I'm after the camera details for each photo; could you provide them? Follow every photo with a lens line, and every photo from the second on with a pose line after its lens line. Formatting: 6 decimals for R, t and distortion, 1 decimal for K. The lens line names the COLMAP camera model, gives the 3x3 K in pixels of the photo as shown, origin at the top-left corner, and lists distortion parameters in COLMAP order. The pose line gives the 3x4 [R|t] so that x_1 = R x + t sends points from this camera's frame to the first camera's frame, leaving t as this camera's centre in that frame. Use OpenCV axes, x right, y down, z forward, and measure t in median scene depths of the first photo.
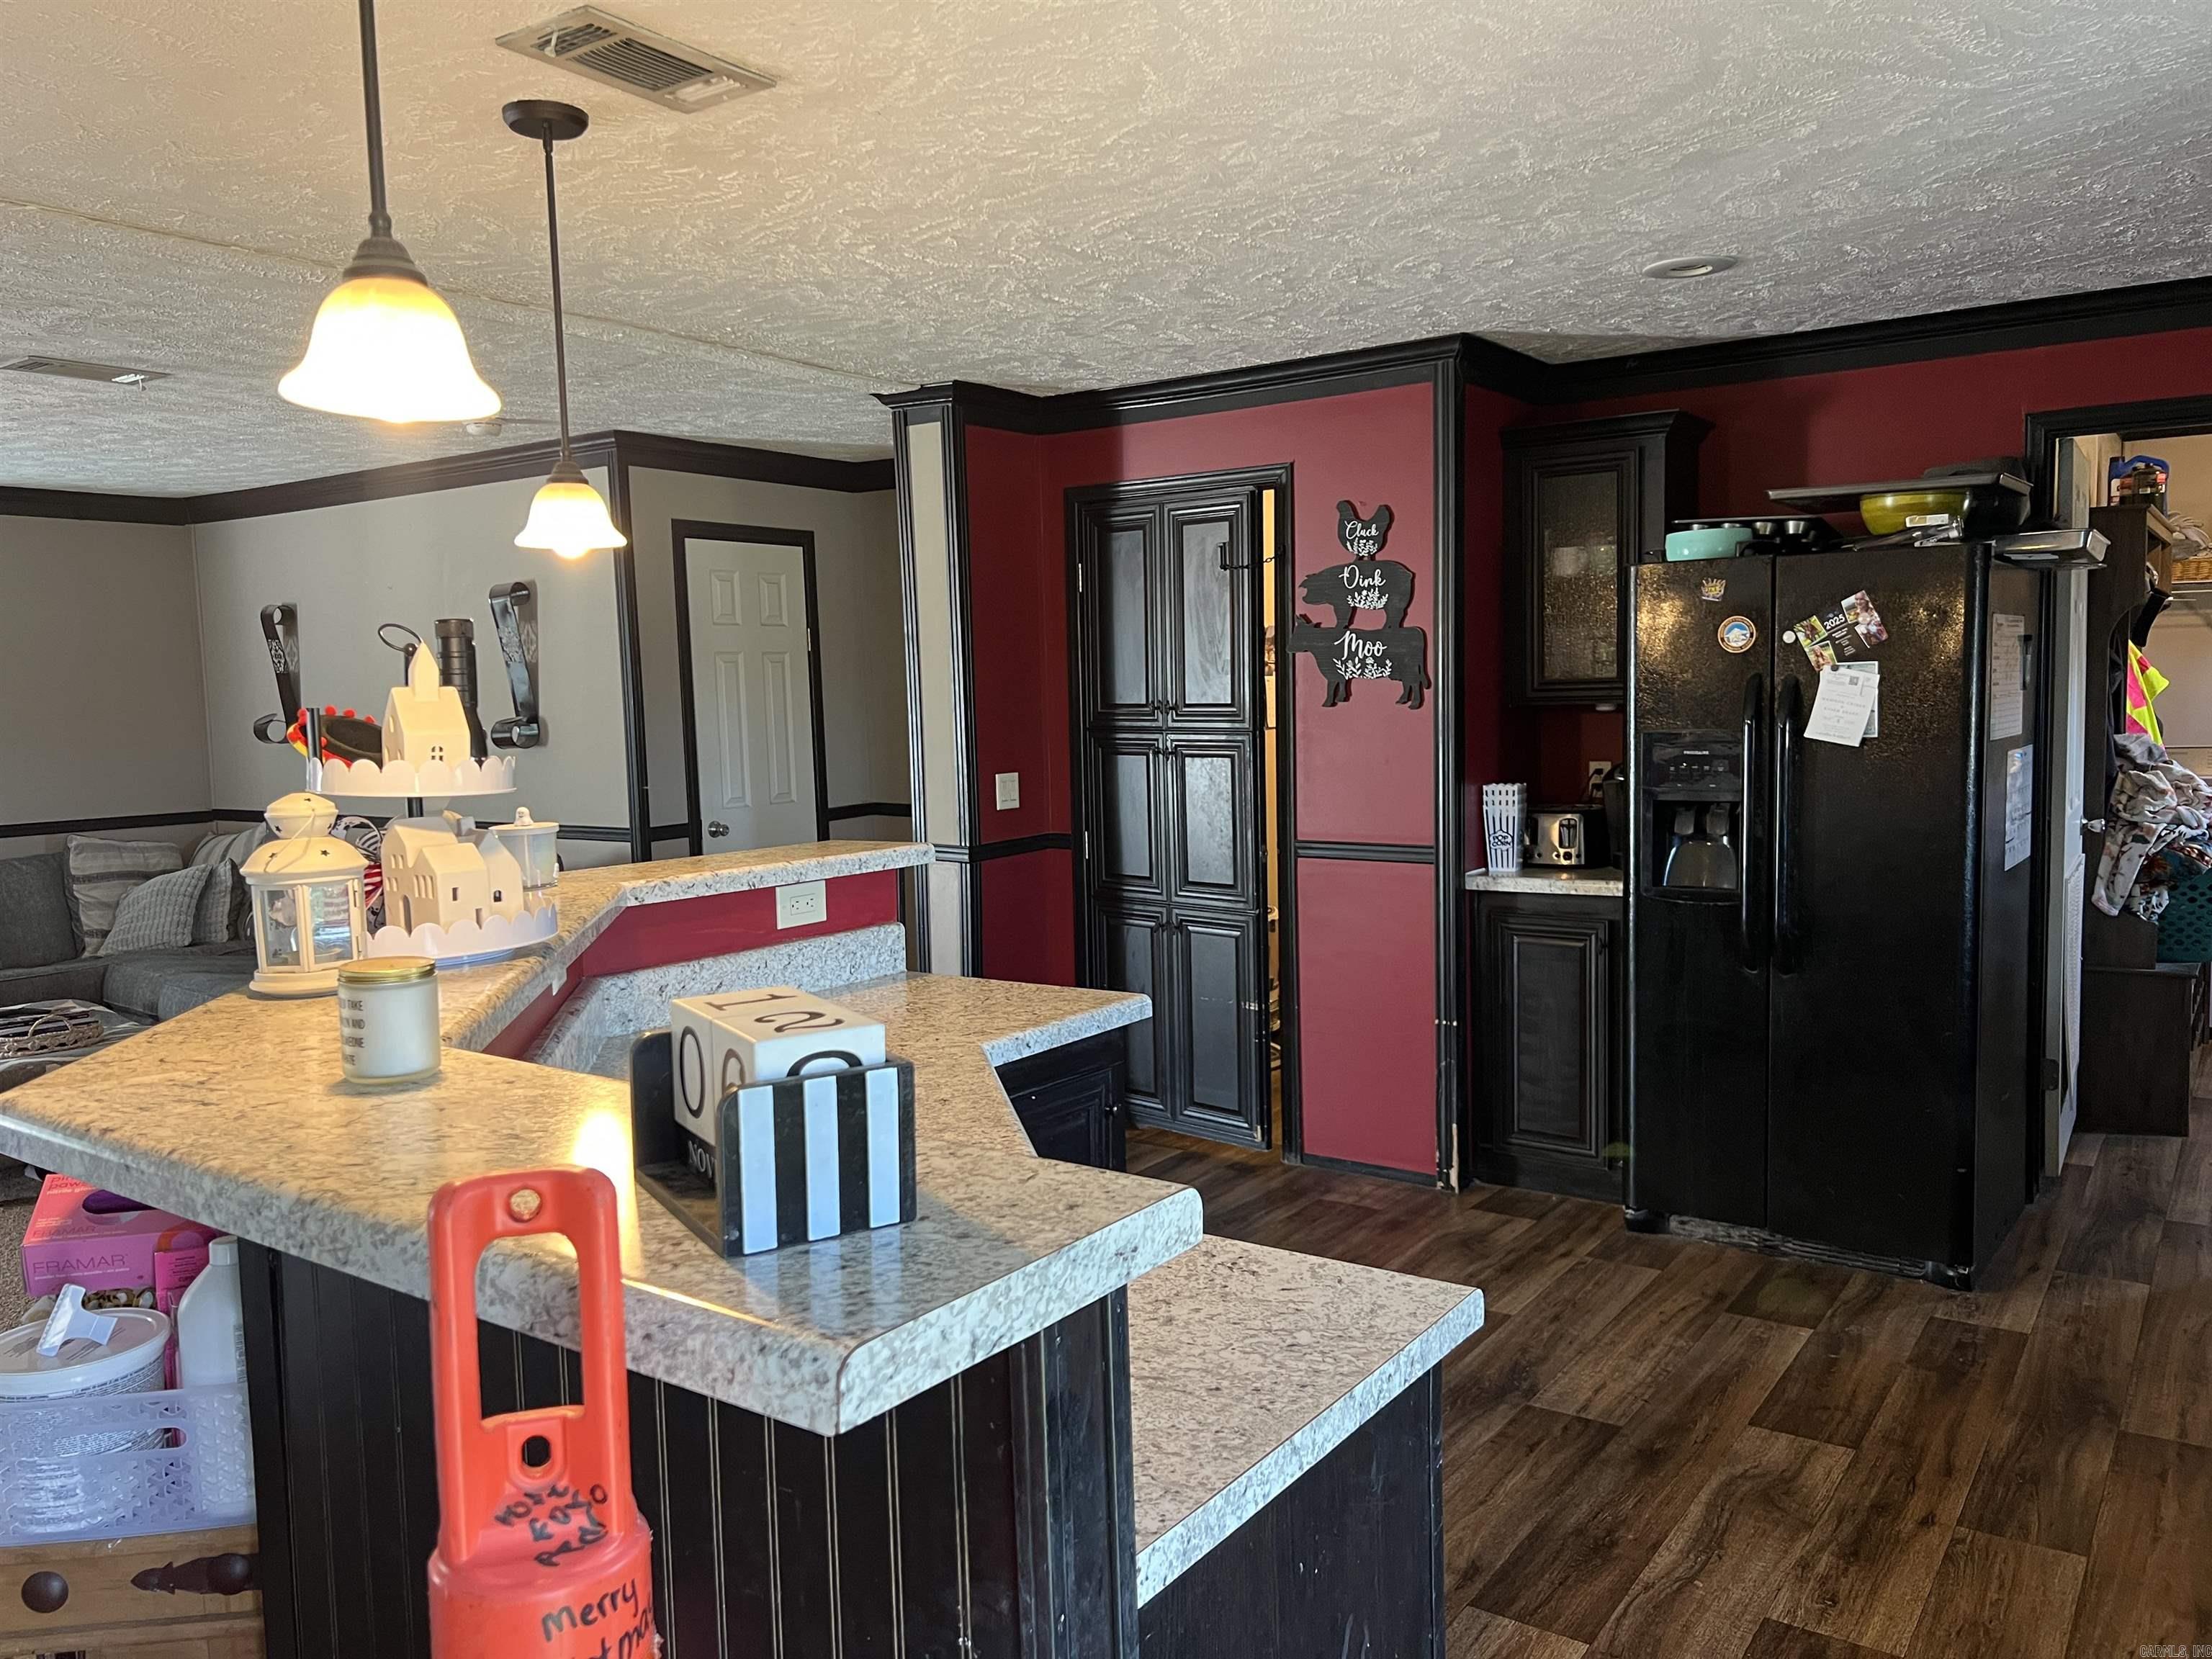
lens RADIAL K [[1675.5, 0, 1103.1], [0, 1675.5, 818.8], [0, 0, 1]] dist [0.079605, -0.079113]
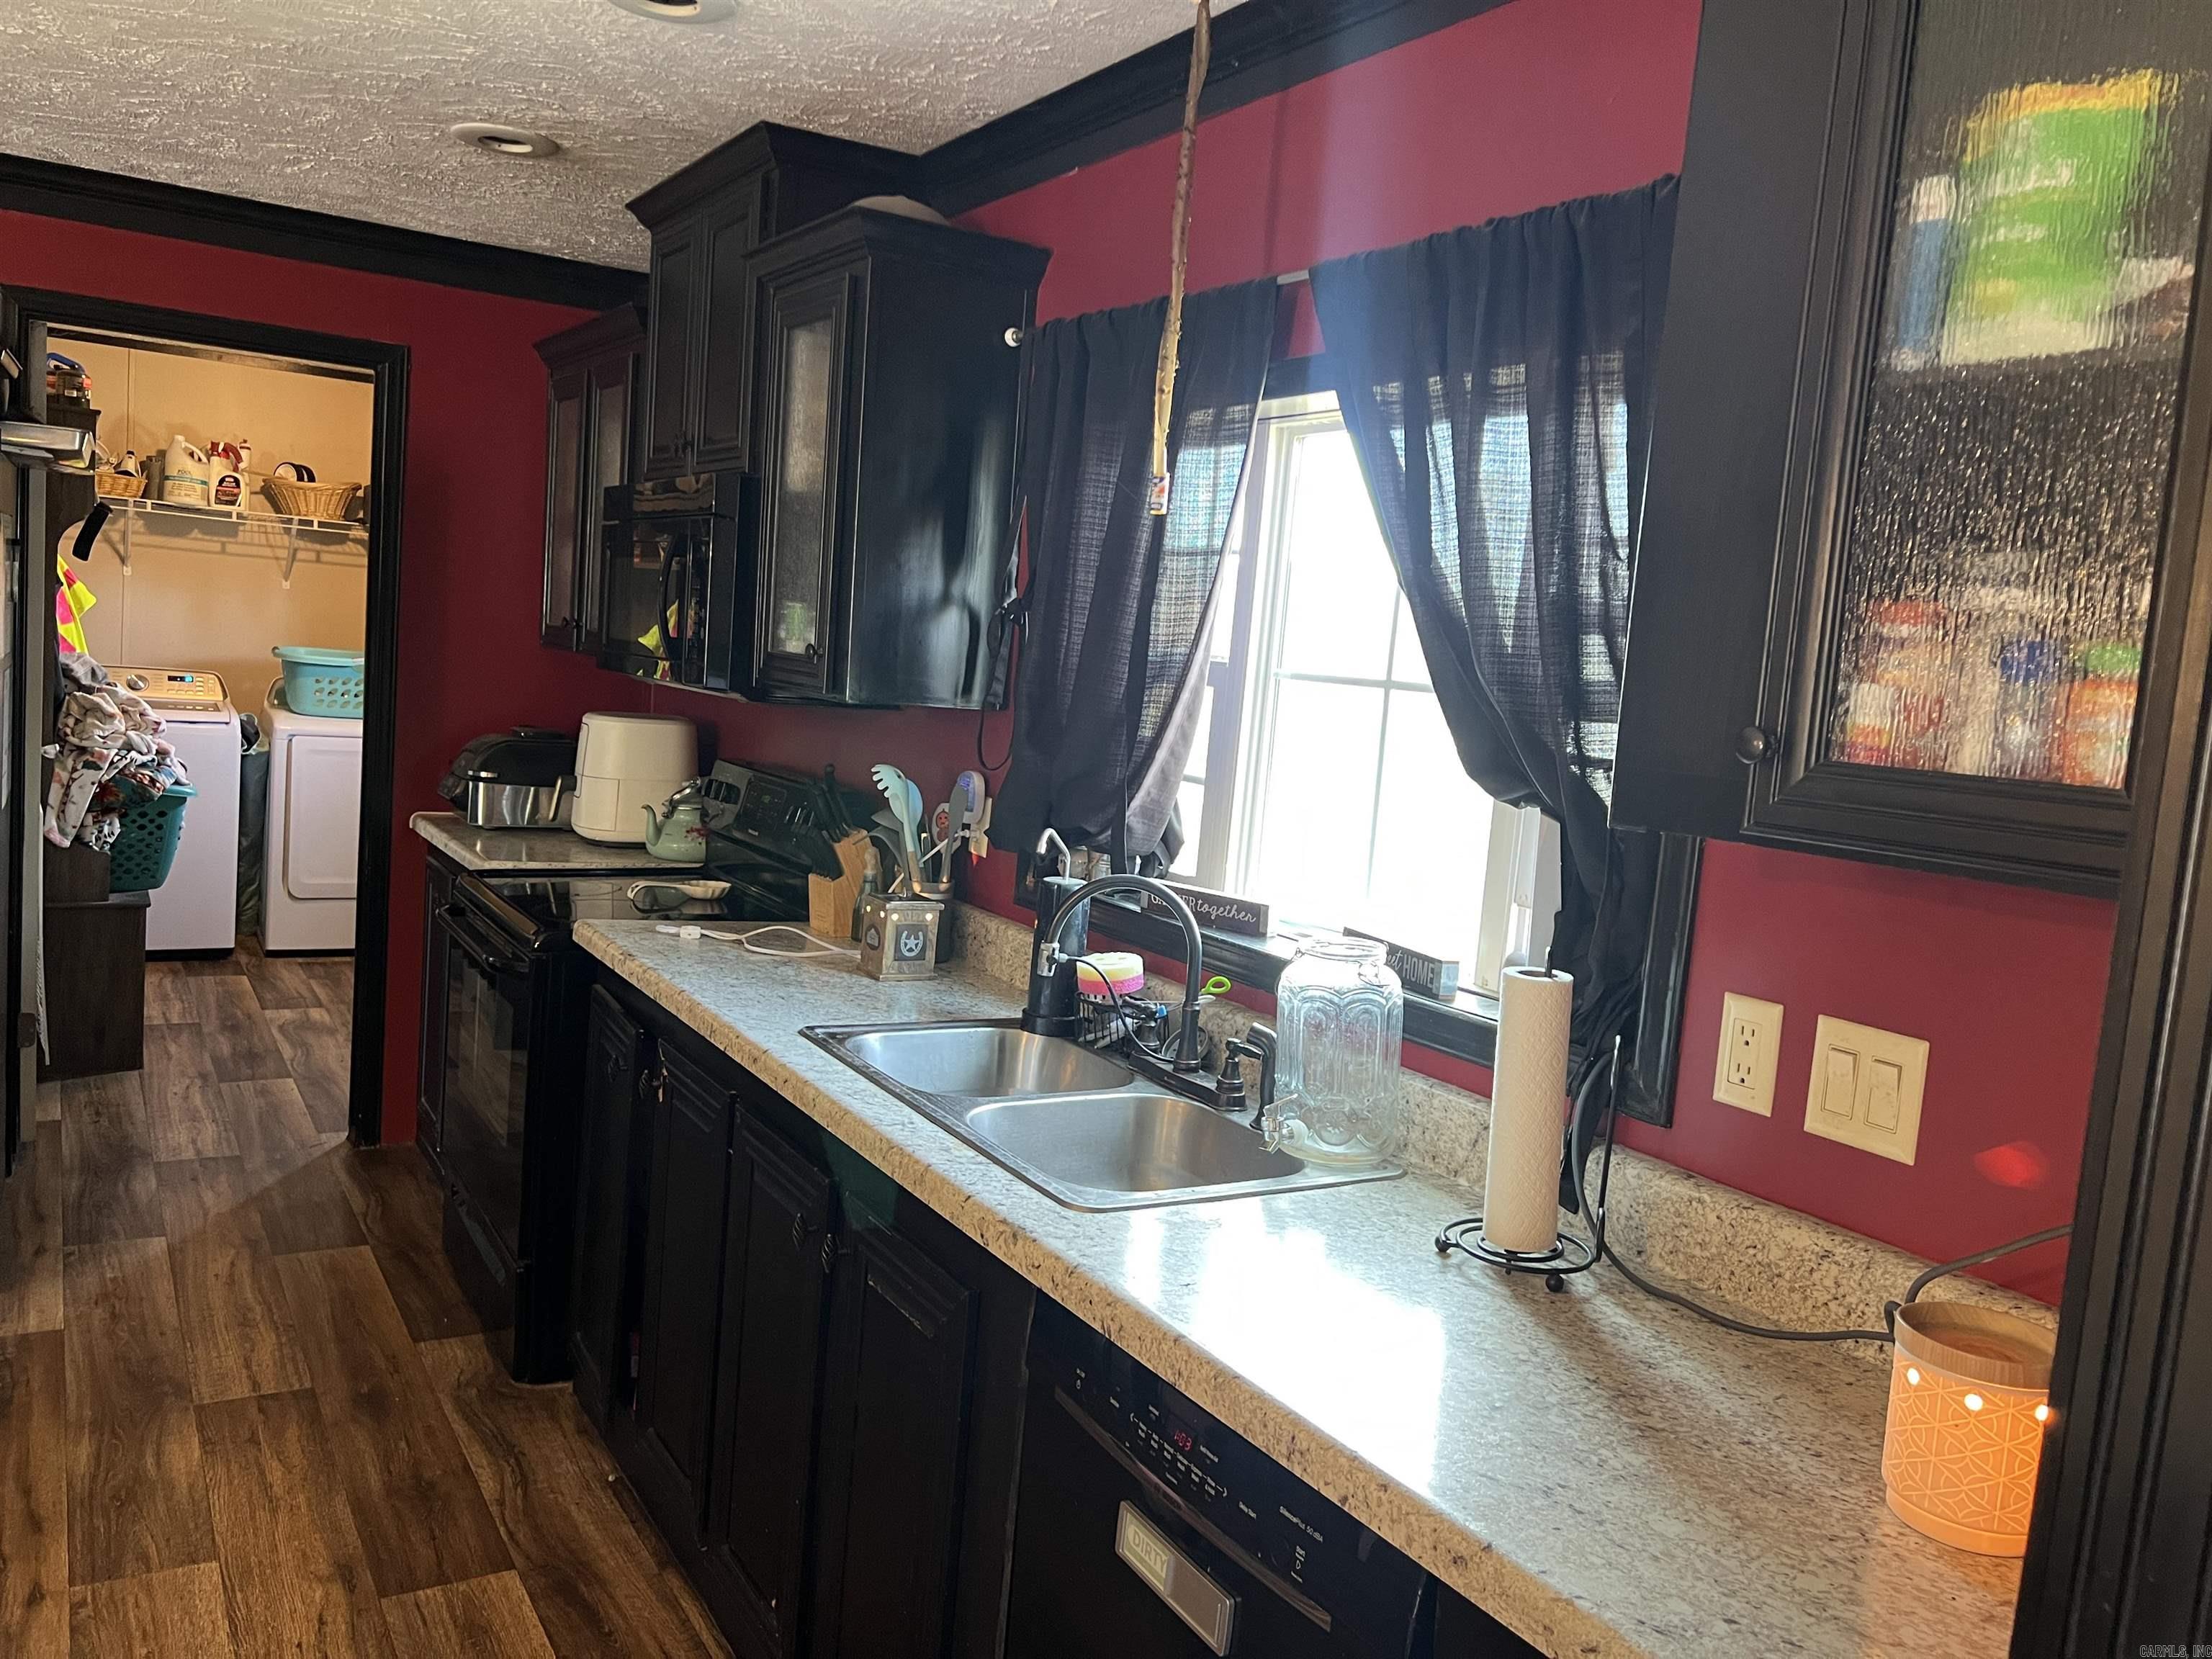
lens RADIAL K [[1675.5, 0, 1103.1], [0, 1675.5, 818.8], [0, 0, 1]] dist [0.079605, -0.079113]
pose [[0.401114, -0.035008, 0.915359, -0.035811], [-0.017355, 0.998800, 0.045804, -0.011636], [-0.915864, -0.034259, 0.400025, 0.104673]]
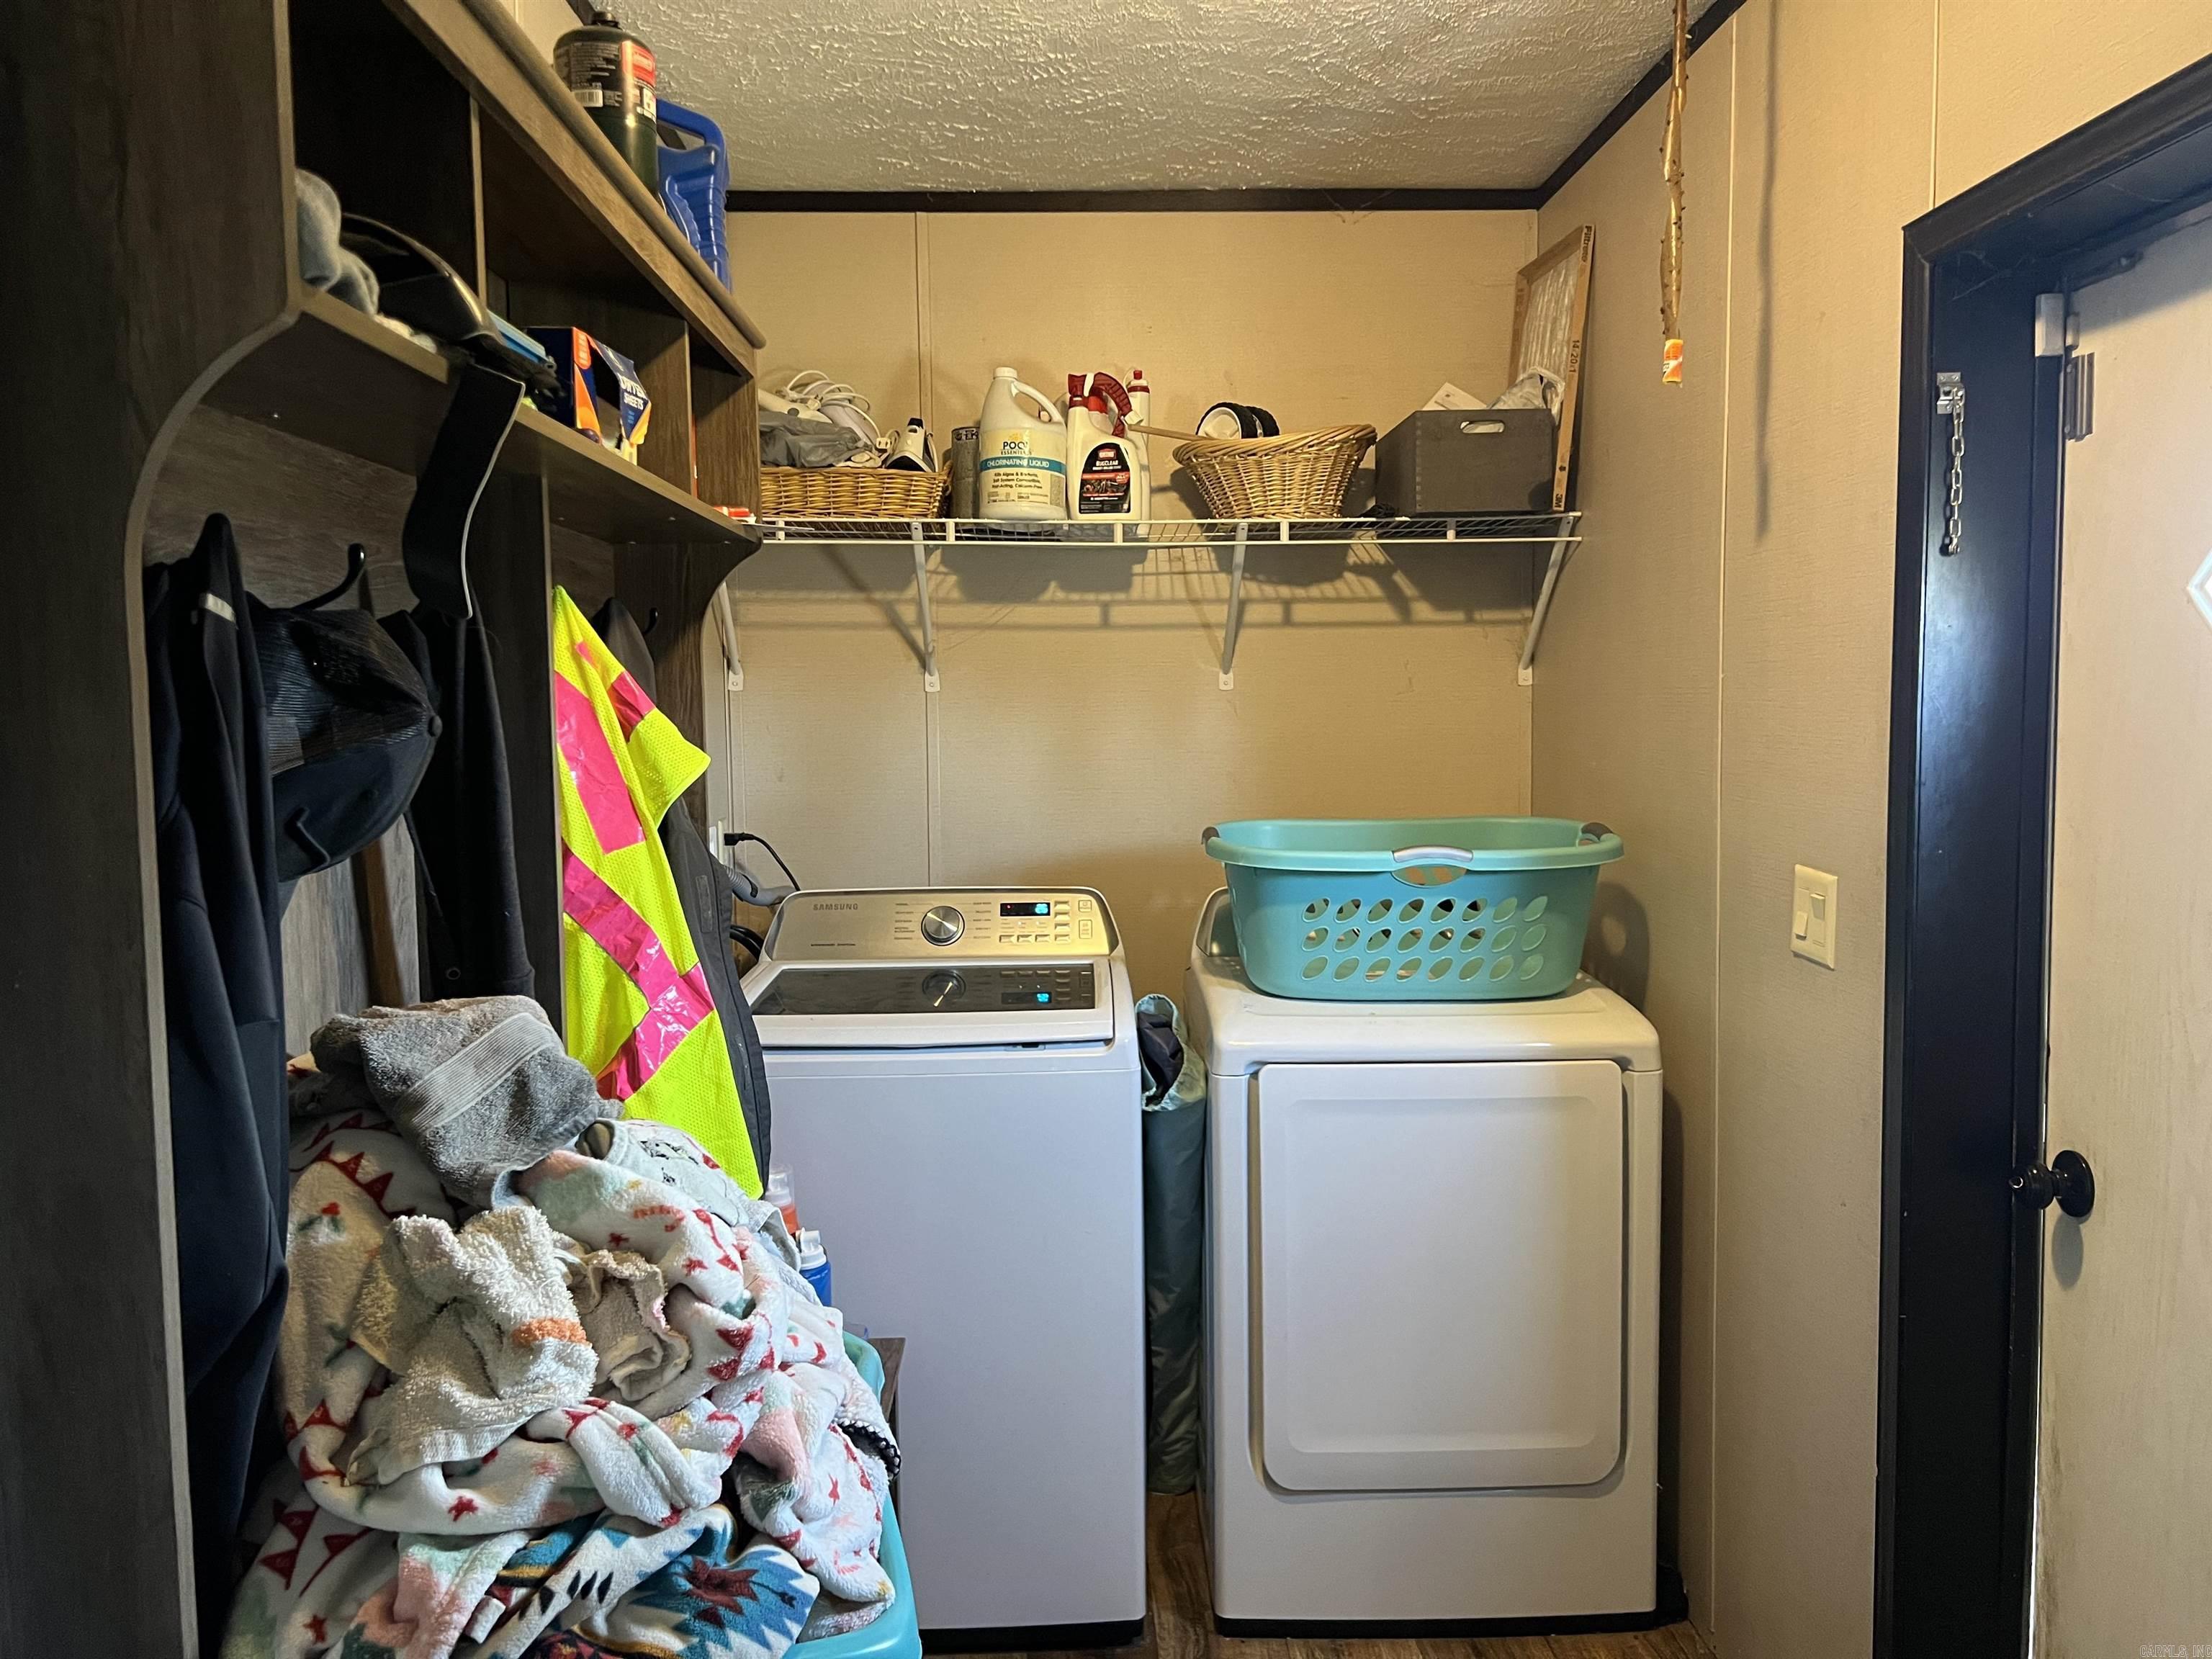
lens RADIAL K [[1675.5, 0, 1103.1], [0, 1675.5, 818.8], [0, 0, 1]] dist [0.079605, -0.079113]
pose [[0.801390, -0.027216, 0.597522, 0.563971], [0.040428, 0.999144, -0.008712, -0.072365], [-0.596774, 0.031138, 0.801805, 0.807341]]
